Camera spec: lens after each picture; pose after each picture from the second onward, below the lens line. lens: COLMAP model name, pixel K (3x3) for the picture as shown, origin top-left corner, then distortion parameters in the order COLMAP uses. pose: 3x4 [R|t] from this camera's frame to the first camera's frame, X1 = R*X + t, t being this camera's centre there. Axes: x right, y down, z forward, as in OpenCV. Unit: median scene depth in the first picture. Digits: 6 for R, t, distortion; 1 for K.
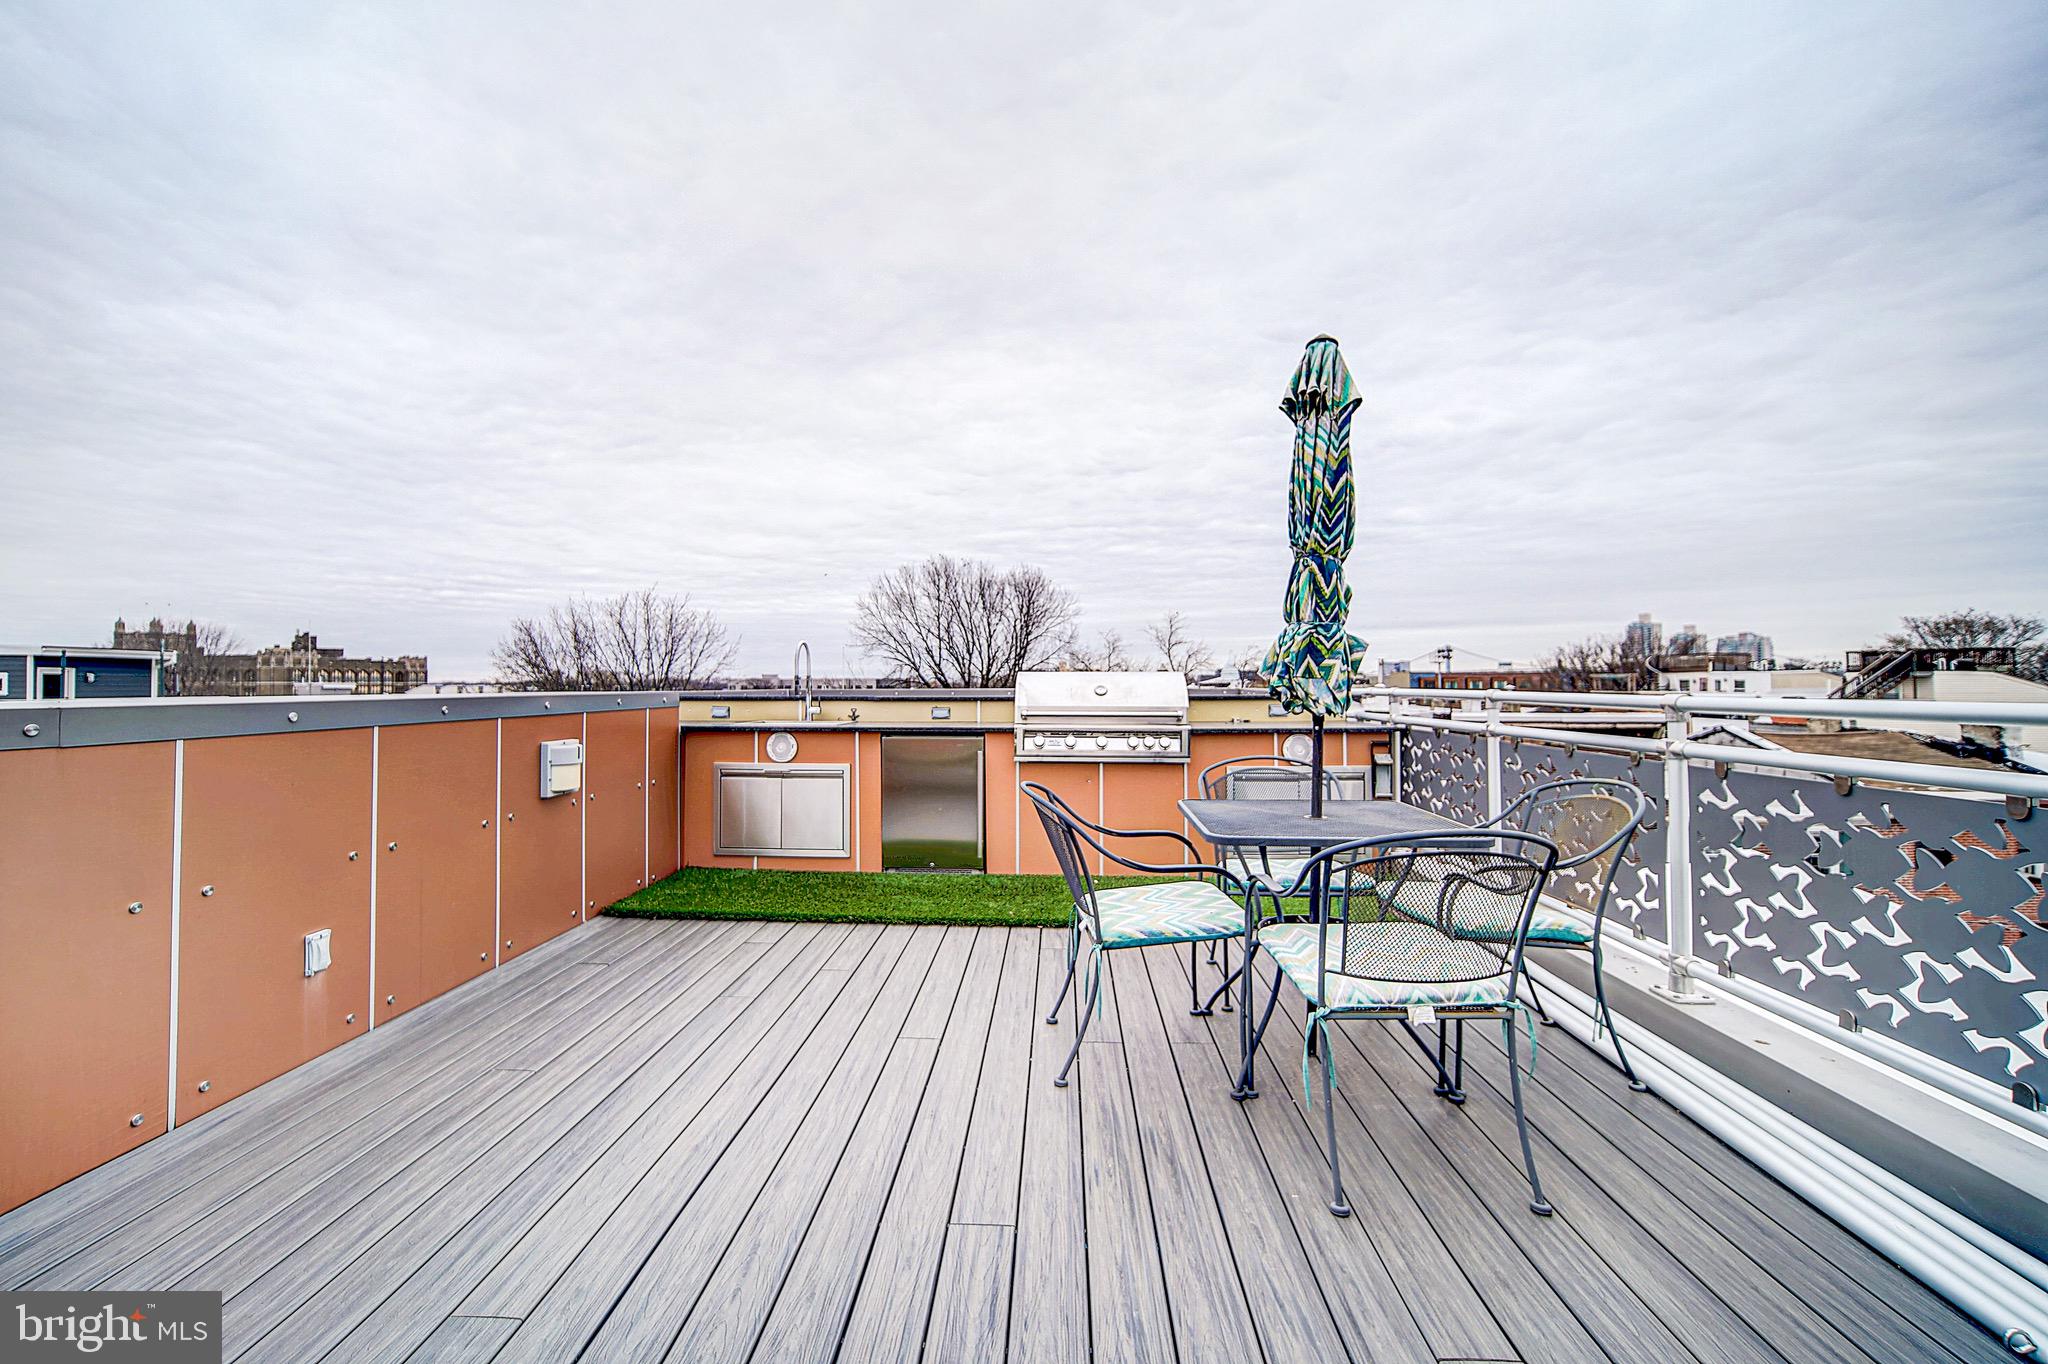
lens RADIAL K [[809.1, 0, 1017.0], [0, 809.1, 679.7], [0, 0, 1]] dist [-0.033107, 0.013867]
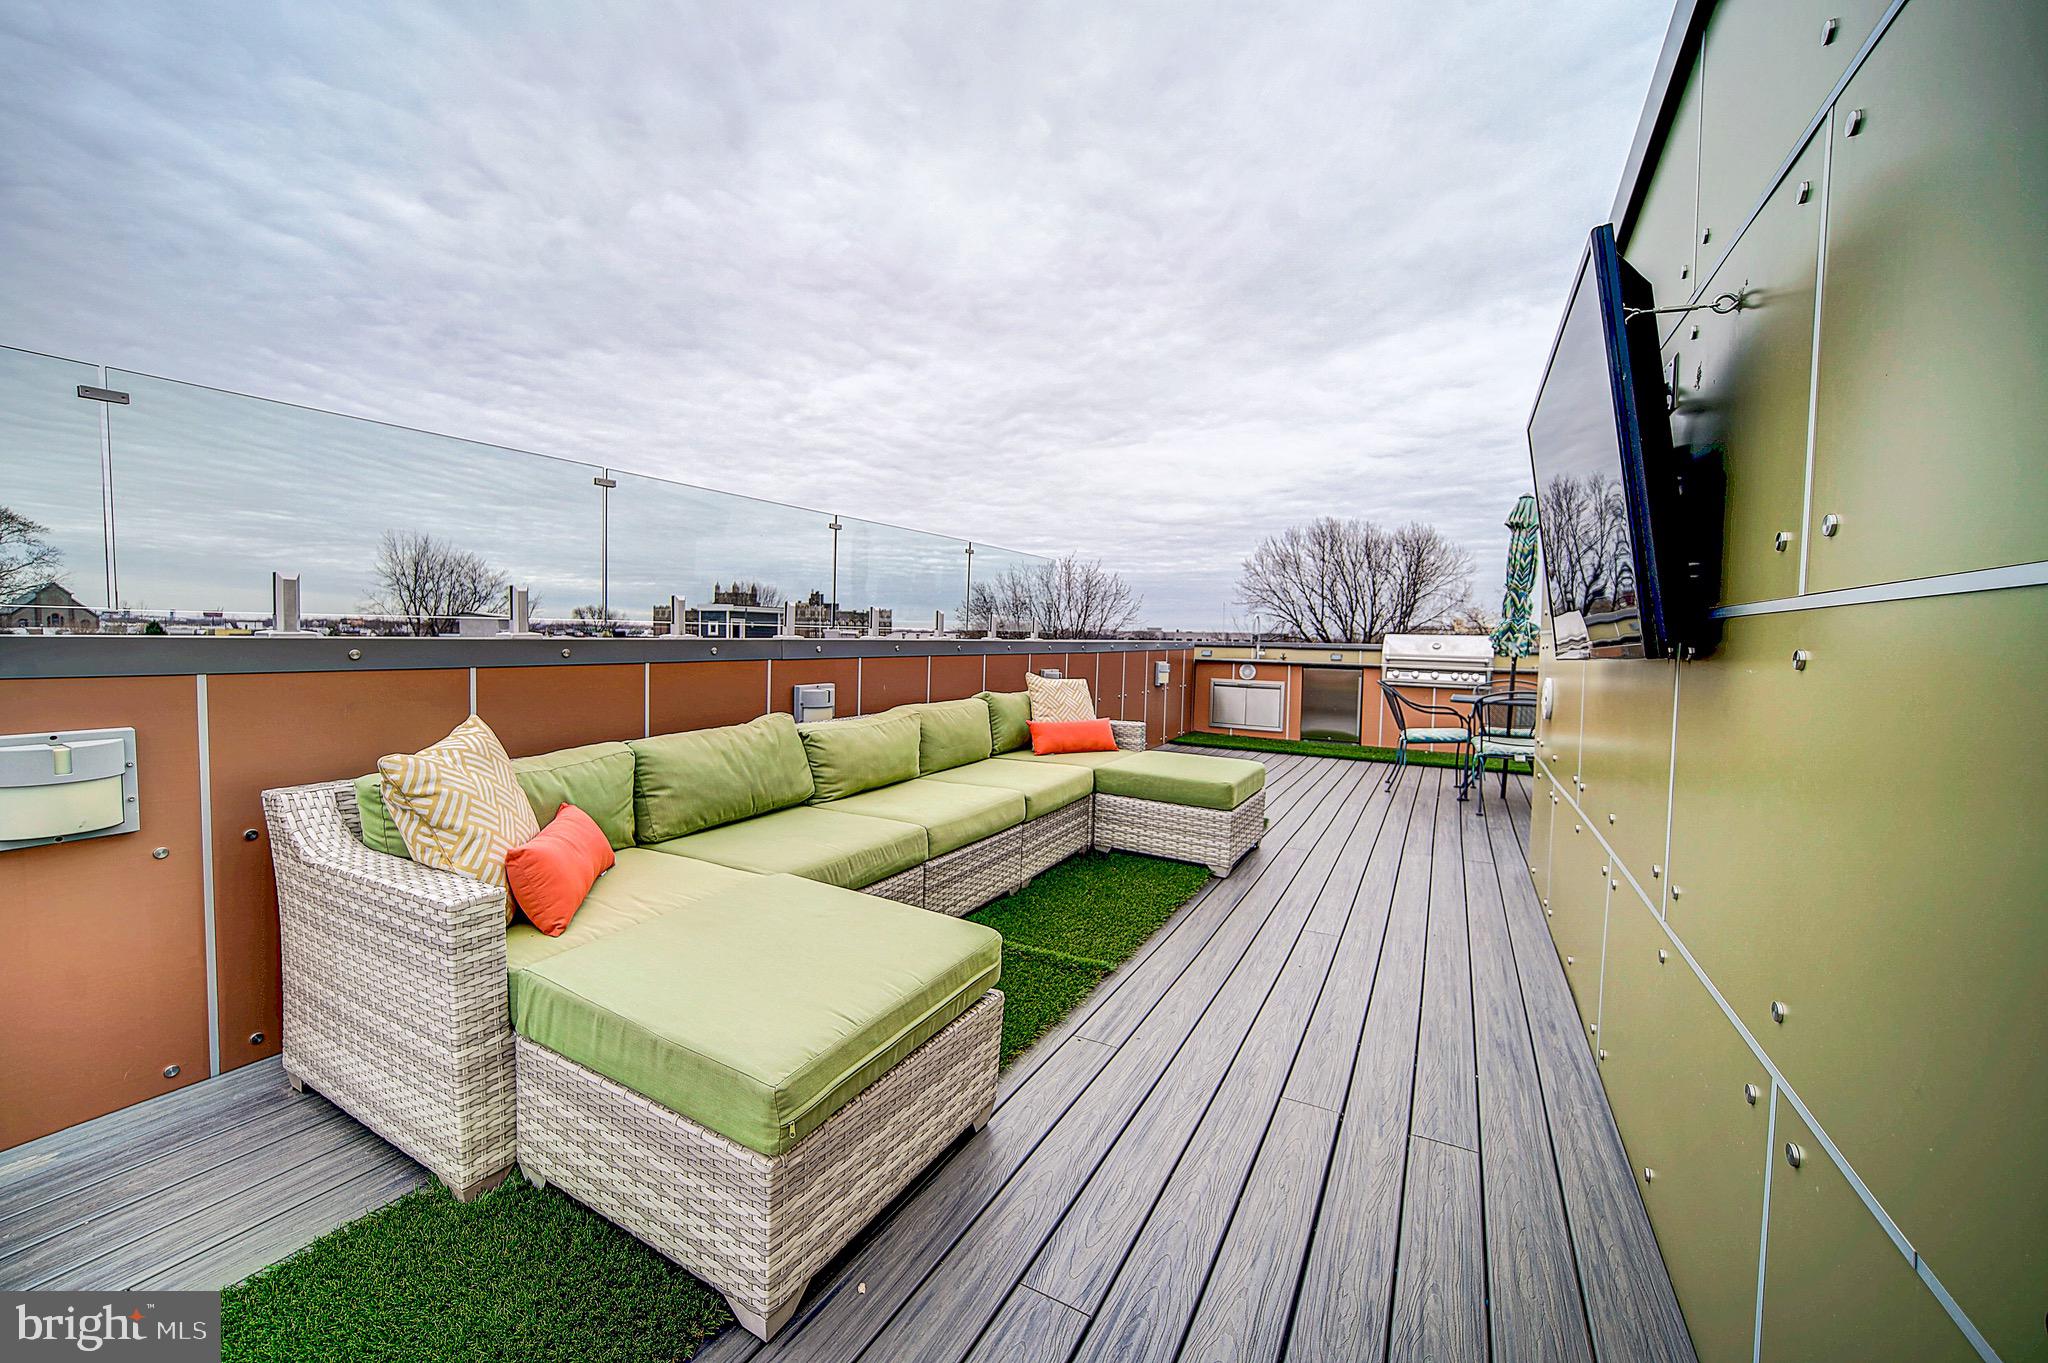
lens RADIAL K [[809.1, 0, 1017.0], [0, 809.1, 679.2], [0, 0, 1]] dist [-0.033107, 0.013867]
pose [[0.899991, 0.042182, -0.433863, 0.038978], [-0.017460, 0.997997, 0.060811, -0.004430], [0.435559, -0.047154, 0.898924, -0.842669]]
